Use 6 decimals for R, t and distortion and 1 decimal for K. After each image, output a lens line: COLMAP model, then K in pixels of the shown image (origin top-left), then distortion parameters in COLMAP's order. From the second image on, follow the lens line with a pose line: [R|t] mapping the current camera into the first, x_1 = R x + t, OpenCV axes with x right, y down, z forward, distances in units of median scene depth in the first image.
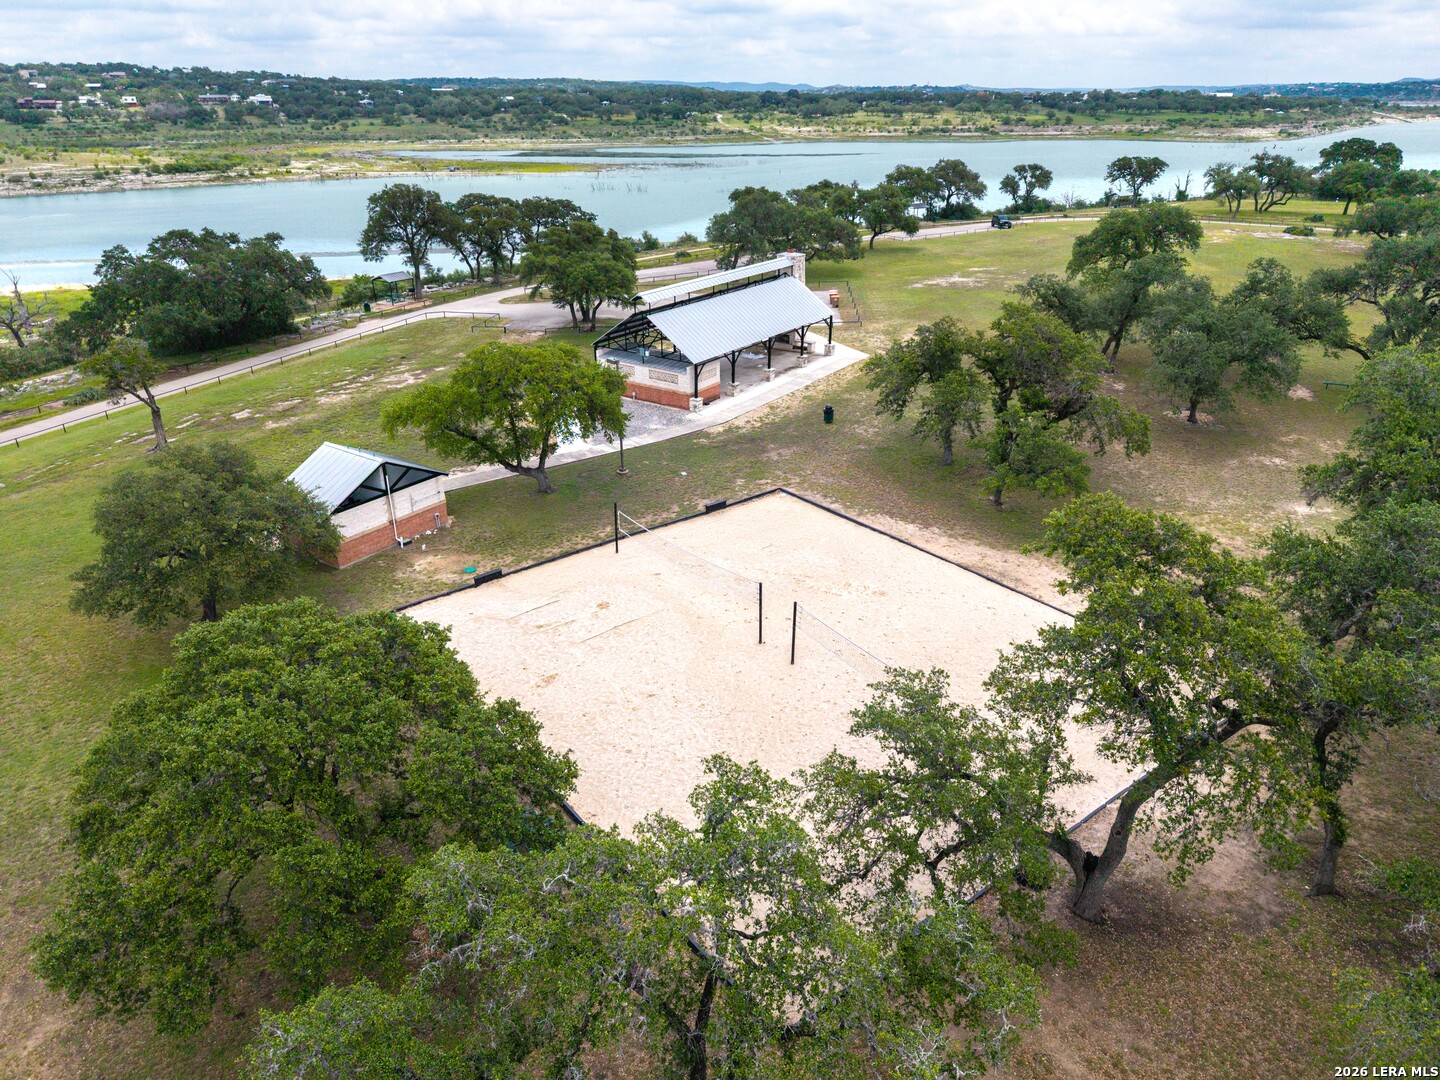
lens RADIAL K [[966.1, 0, 713.8], [0, 966.1, 534.2], [0, 0, 1]] dist [-0.002562, -0.006326]
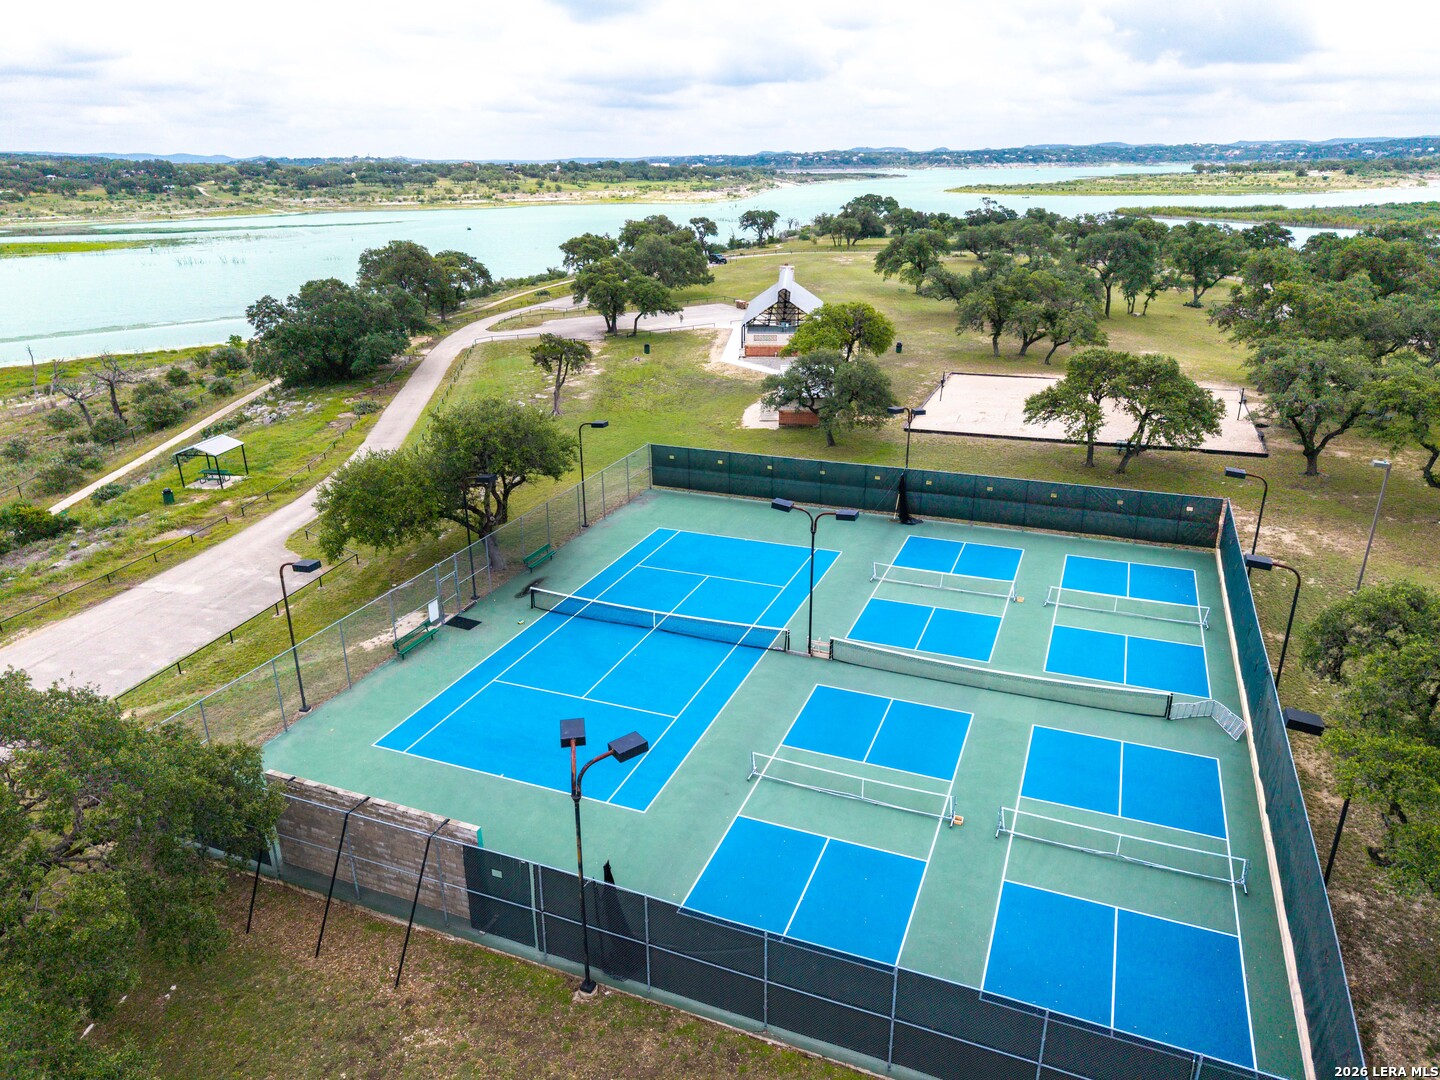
lens RADIAL K [[966.1, 0, 715.1], [0, 966.1, 539.8], [0, 0, 1]] dist [-0.002562, -0.006326]
pose [[0.861916, -0.183705, 0.472603, -0.078235], [0.210689, 0.977544, -0.004267, 0.011459], [-0.461206, 0.103250, 0.881265, -0.025142]]
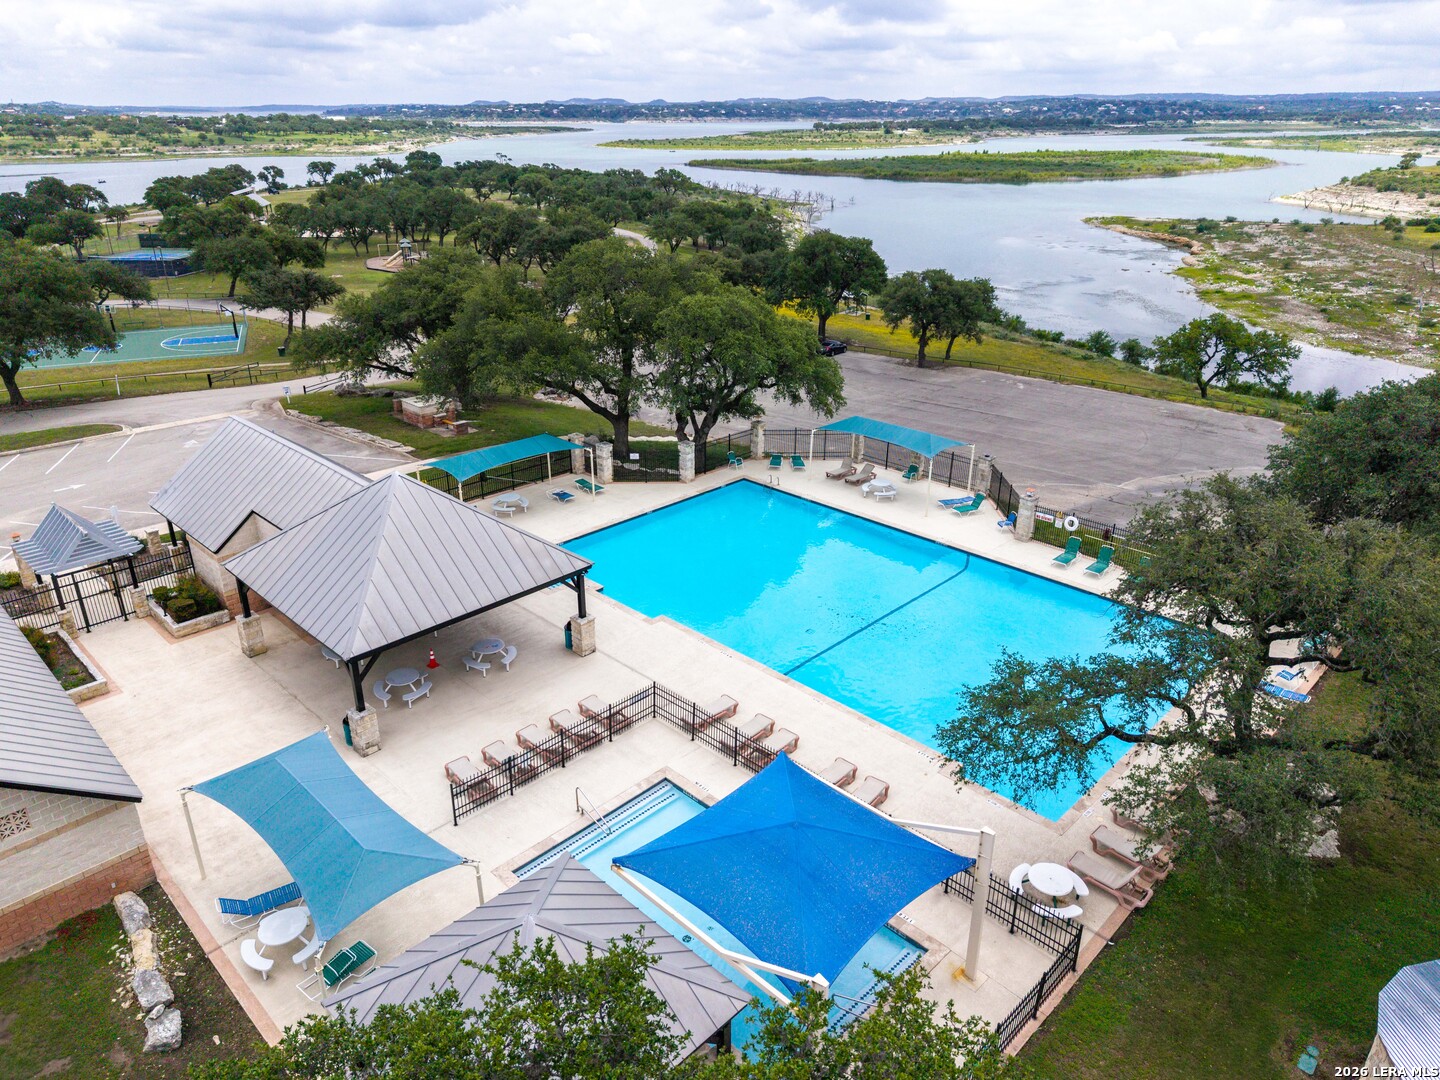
lens RADIAL K [[966.1, 0, 720.1], [0, 966.1, 546.8], [0, 0, 1]] dist [-0.002562, -0.006326]
pose [[0.696809, -0.284385, 0.658470, -0.125656], [0.287560, 0.951793, 0.106765, 0.094157], [-0.657090, 0.114954, 0.744996, -0.225416]]
